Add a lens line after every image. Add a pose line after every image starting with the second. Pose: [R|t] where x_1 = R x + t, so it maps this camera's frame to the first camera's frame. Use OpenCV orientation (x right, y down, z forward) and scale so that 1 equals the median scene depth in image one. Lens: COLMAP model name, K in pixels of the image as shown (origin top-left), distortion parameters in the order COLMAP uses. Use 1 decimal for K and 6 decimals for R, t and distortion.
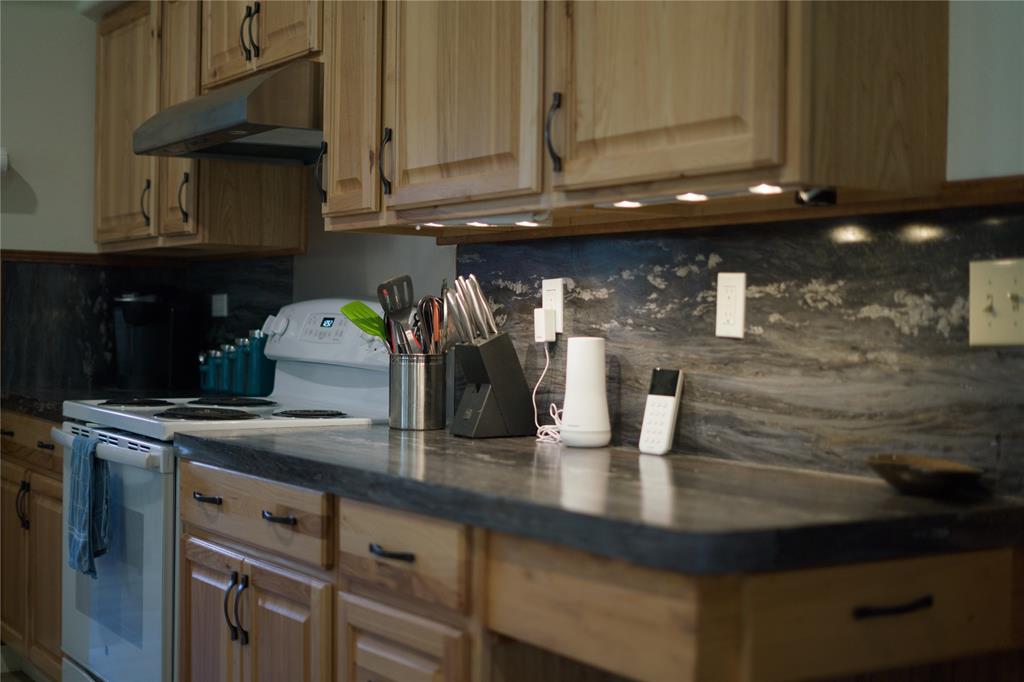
lens RADIAL K [[1478.8, 0, 512.0], [0, 1478.8, 341.0], [0, 0, 1]] dist [-0.024007, -0.010861]
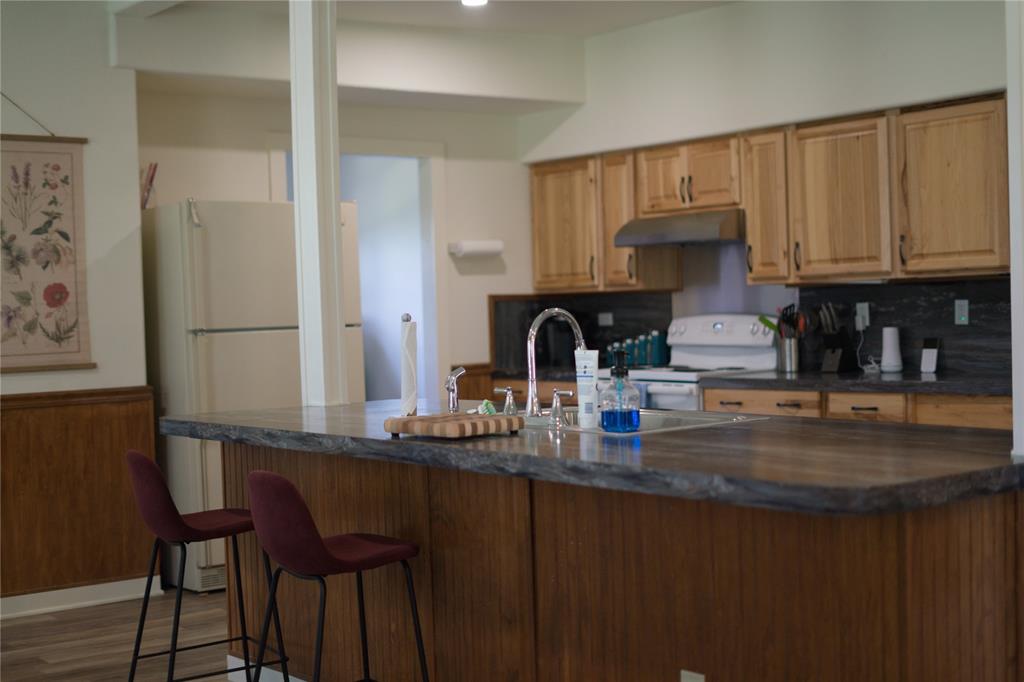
lens RADIAL K [[1478.8, 0, 512.0], [0, 1478.8, 341.0], [0, 0, 1]] dist [-0.024007, -0.010861]
pose [[0.993405, -0.046332, 0.104882, -0.844677], [0.045749, 0.998921, 0.007963, -0.028230], [-0.105138, -0.003112, 0.994453, -1.382525]]
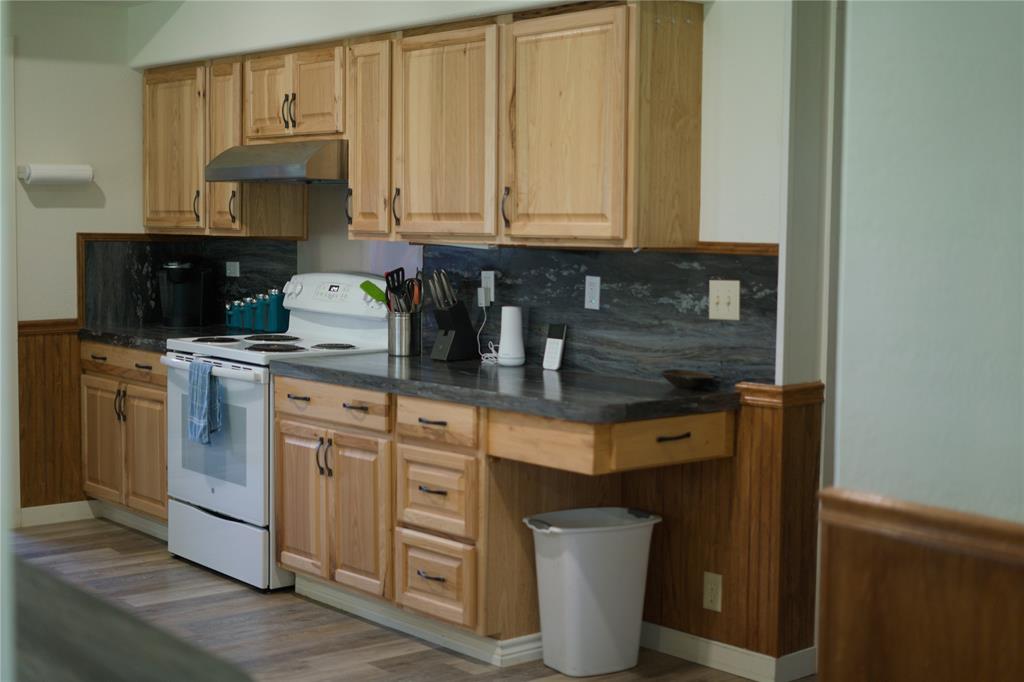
lens RADIAL K [[1478.8, 0, 512.0], [0, 1478.8, 341.0], [0, 0, 1]] dist [-0.024007, -0.010861]
pose [[0.990089, -0.013980, 0.139745, -0.212574], [0.004234, 0.997552, 0.069794, -0.090058], [-0.140379, -0.068511, 0.987725, -0.840622]]
